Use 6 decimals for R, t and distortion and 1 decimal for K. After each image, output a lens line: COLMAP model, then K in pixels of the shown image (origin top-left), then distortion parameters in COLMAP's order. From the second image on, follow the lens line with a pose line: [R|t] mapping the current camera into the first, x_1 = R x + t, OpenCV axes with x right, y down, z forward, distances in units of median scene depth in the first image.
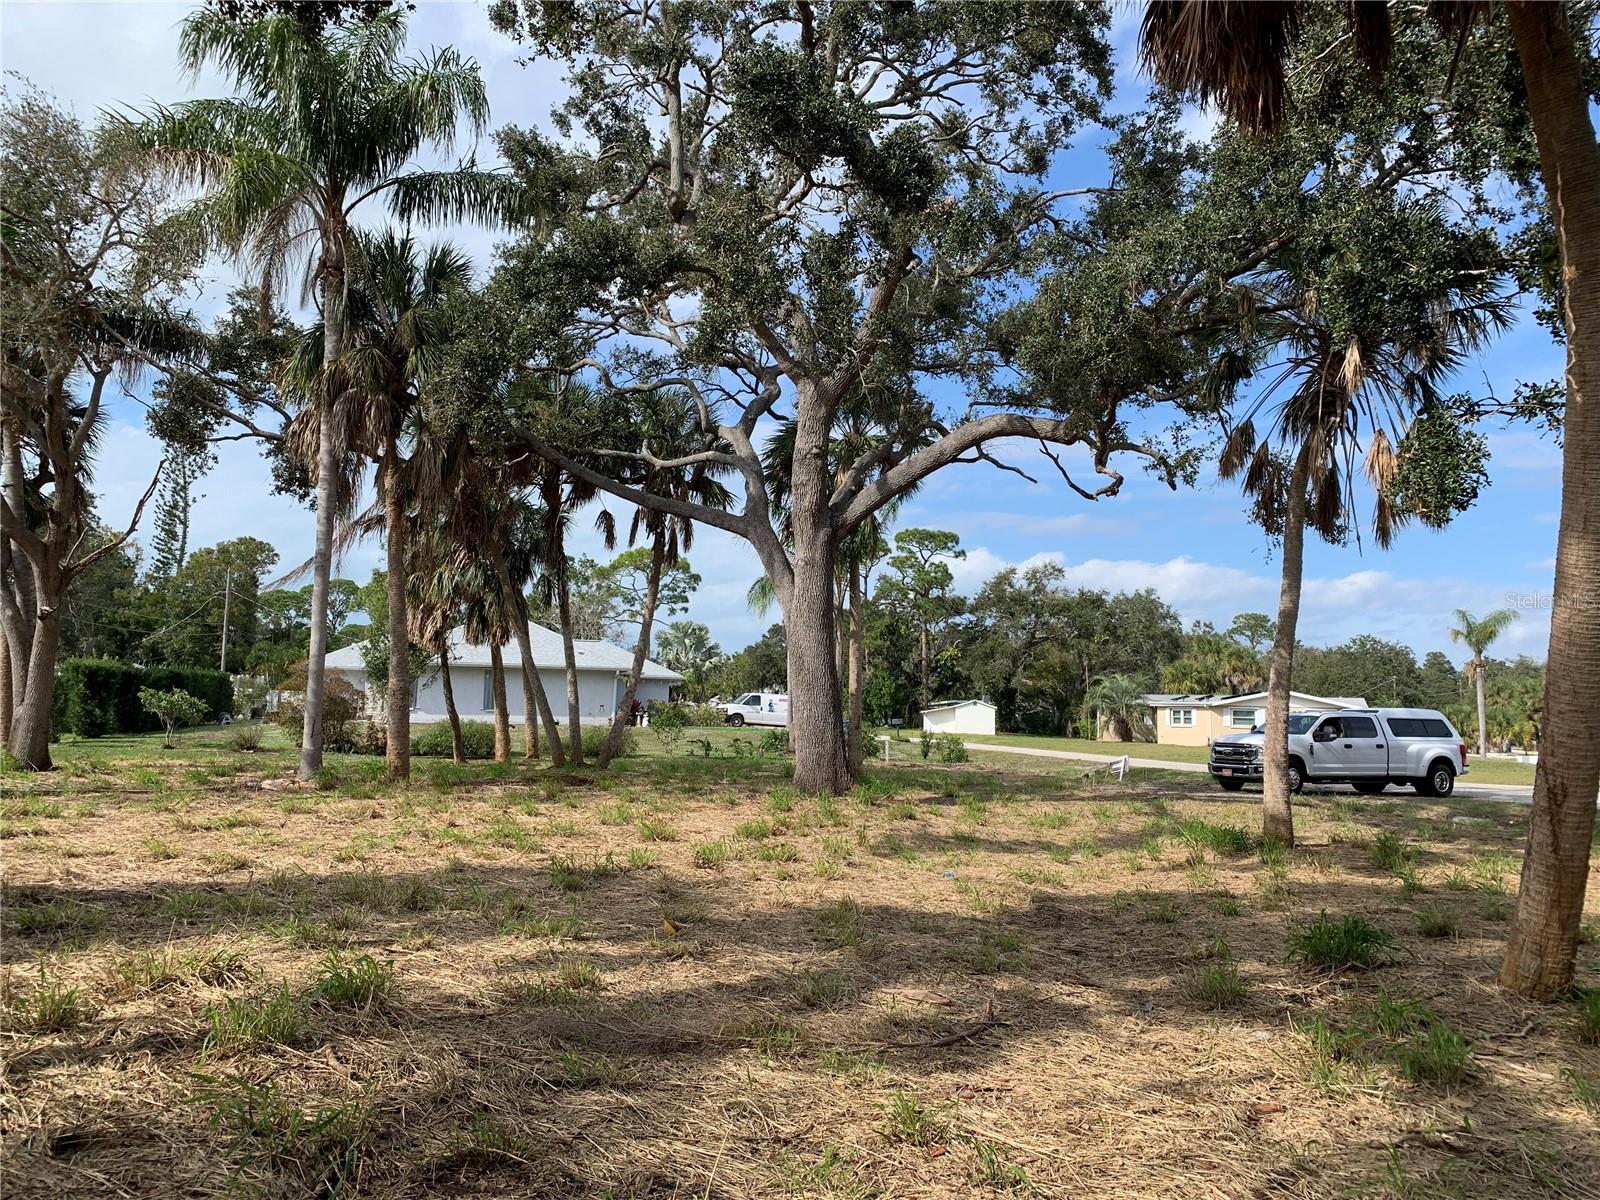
lens RADIAL K [[1193.1, 0, 800.0], [0, 1193.1, 600.0], [0, 0, 1]] dist [-0.001214, -0.001204]
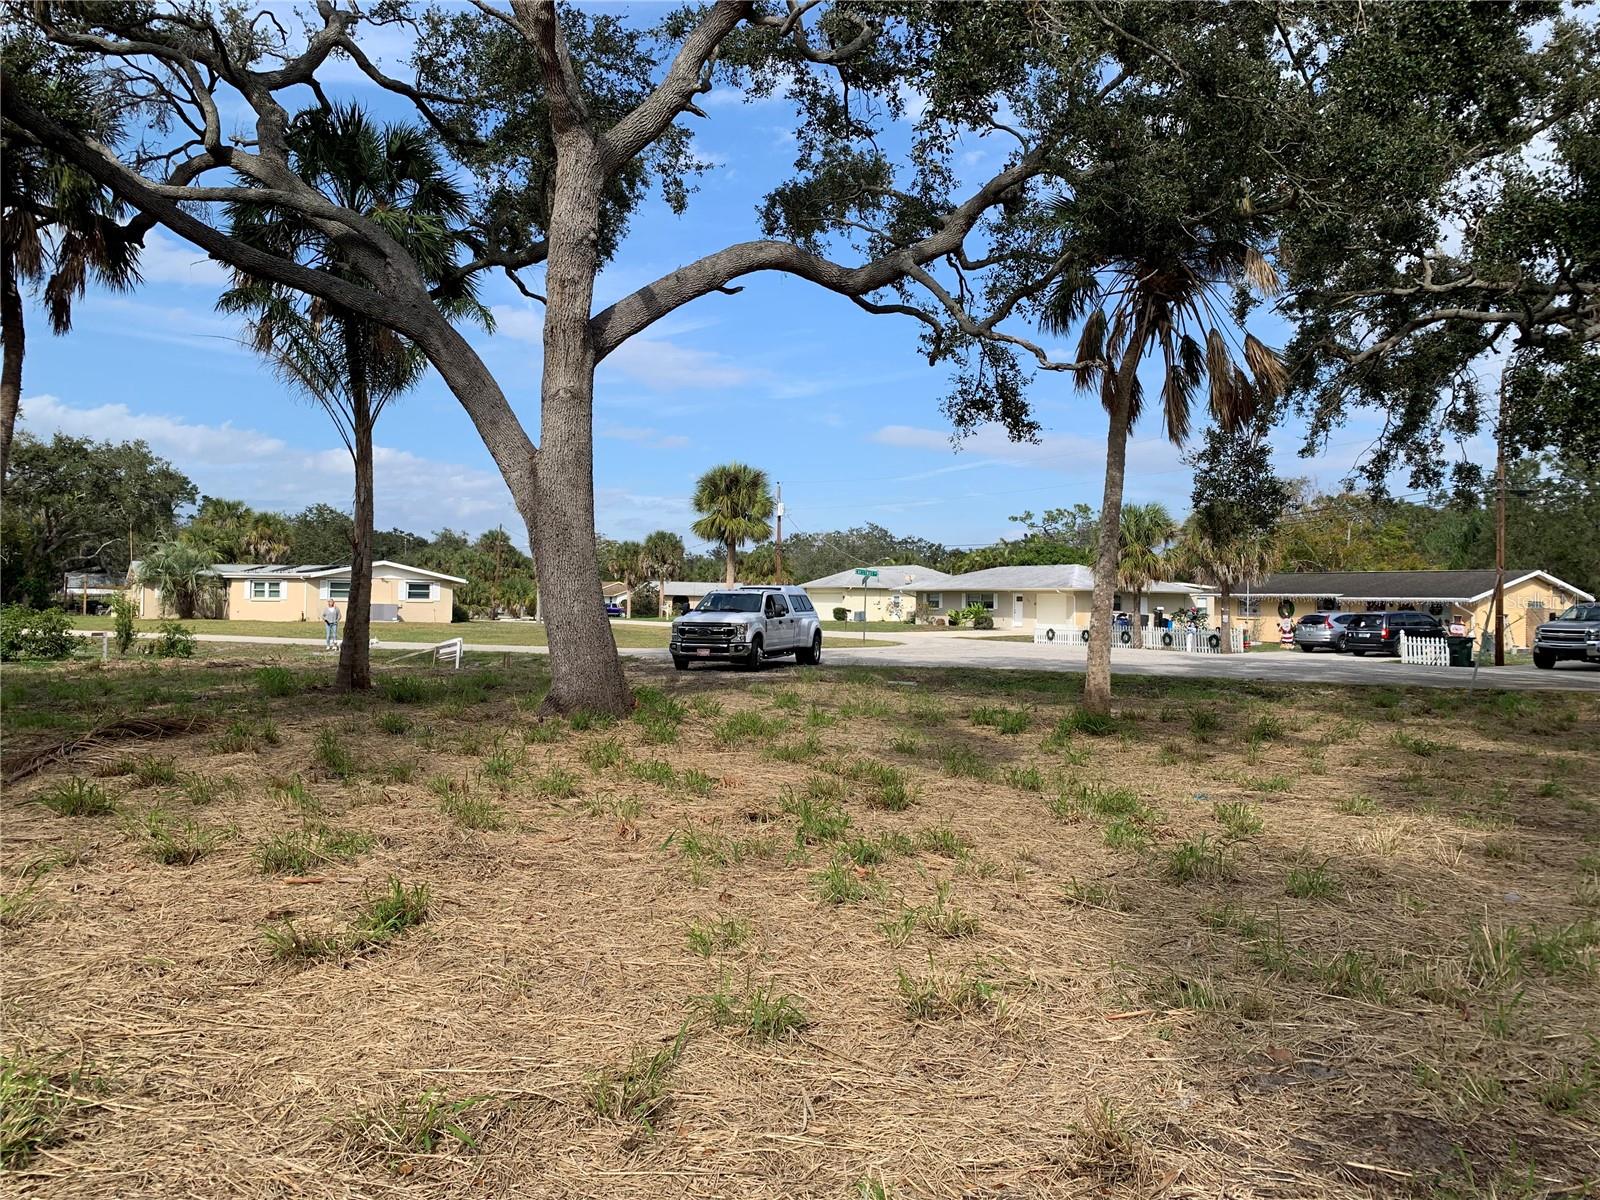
lens RADIAL K [[1193.1, 0, 800.0], [0, 1193.1, 600.0], [0, 0, 1]] dist [-0.001214, -0.001204]
pose [[0.622851, -0.018569, 0.782120, -0.128531], [-0.068660, 0.994563, 0.078291, 0.007169], [-0.779322, -0.102464, 0.618190, 0.121192]]
